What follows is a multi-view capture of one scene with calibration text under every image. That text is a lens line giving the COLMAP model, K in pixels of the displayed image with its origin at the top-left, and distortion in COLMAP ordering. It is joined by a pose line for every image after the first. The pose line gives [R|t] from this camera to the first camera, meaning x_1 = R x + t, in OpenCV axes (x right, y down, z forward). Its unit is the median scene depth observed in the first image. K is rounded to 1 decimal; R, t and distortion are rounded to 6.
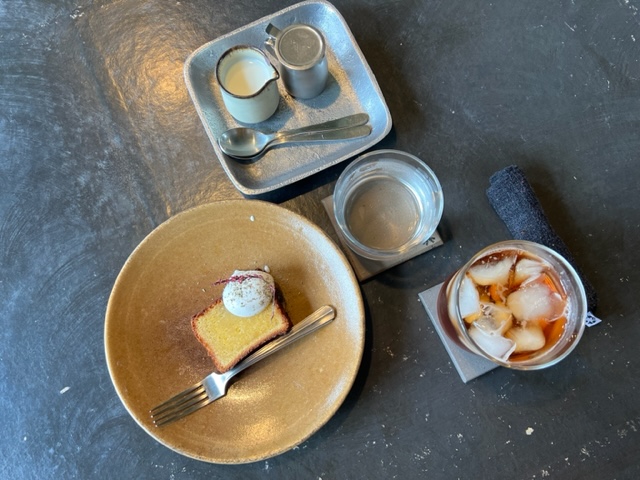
lens RADIAL K [[497.1, 0, 319.0], [0, 497.1, 236.3], [0, 0, 1]] dist [0.006572, -0.043618]
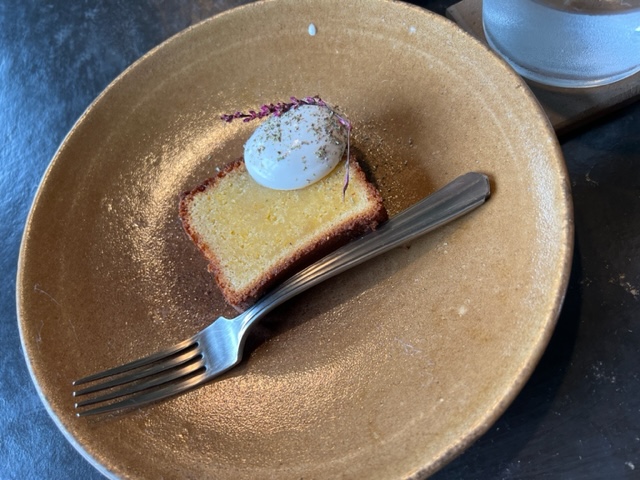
lens RADIAL K [[497.1, 0, 316.9], [0, 497.1, 242.7], [0, 0, 1]] dist [0.006572, -0.043618]
pose [[0.976787, -0.022295, -0.213051, -0.024477], [-0.015365, 0.984715, -0.173494, 0.288510], [0.213663, 0.172740, 0.961514, 0.565912]]
